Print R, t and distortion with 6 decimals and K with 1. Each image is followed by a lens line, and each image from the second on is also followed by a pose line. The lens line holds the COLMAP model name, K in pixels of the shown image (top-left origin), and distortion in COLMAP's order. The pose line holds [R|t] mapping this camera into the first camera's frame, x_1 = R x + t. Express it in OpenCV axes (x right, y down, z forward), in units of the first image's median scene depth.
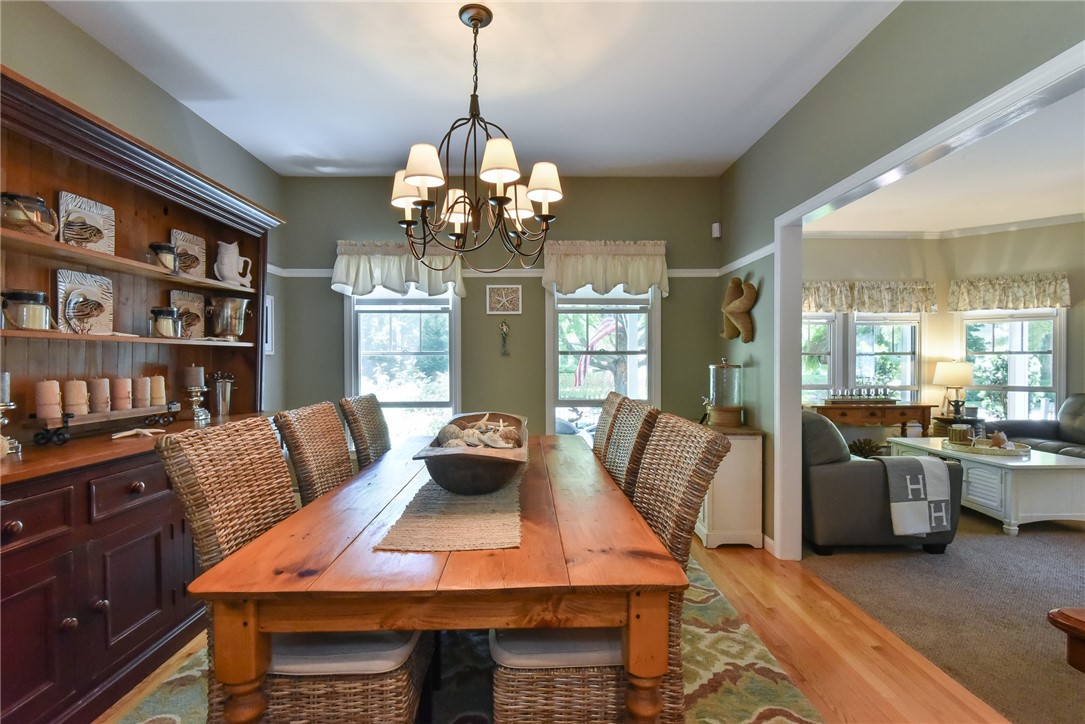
lens RADIAL K [[521.1, 0, 536.0], [0, 521.1, 362.6], [0, 0, 1]] dist [-0.004472, -0.004095]
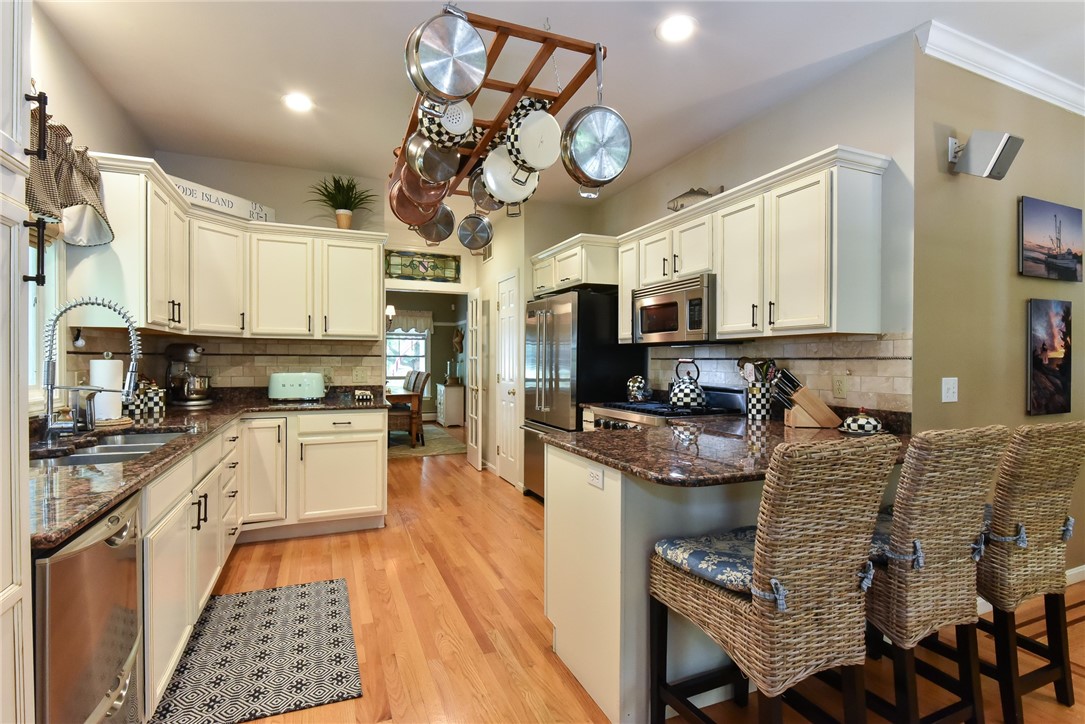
lens RADIAL K [[521.1, 0, 534.7], [0, 521.1, 360.0], [0, 0, 1]] dist [-0.004472, -0.004095]
pose [[0.916017, 0.008304, 0.401054, -0.287917], [-0.006486, 0.999962, -0.005891, 0.008132], [-0.401087, 0.002795, 0.916036, -1.424141]]
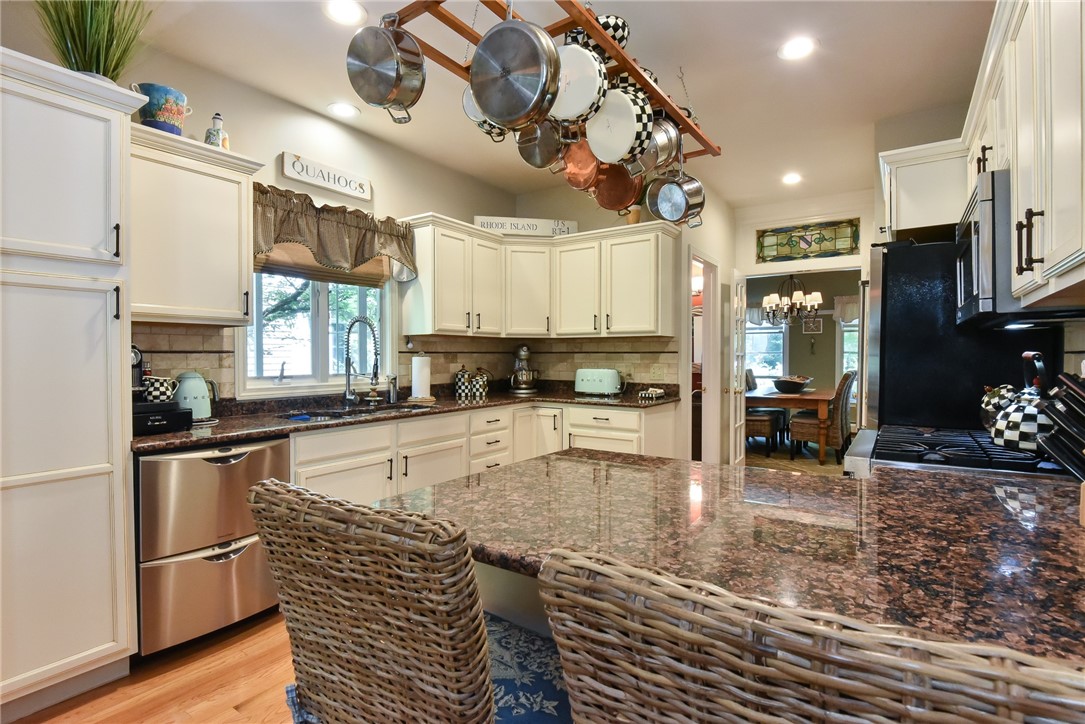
lens RADIAL K [[537.1, 0, 539.5], [0, 537.1, 361.1], [0, 0, 1]] dist [-0.005100, -0.003467]
pose [[0.826762, 0.009528, -0.562471, 0.232969], [-0.006739, 0.999953, 0.007034, 0.006576], [0.562511, -0.002025, 0.826787, -1.302053]]
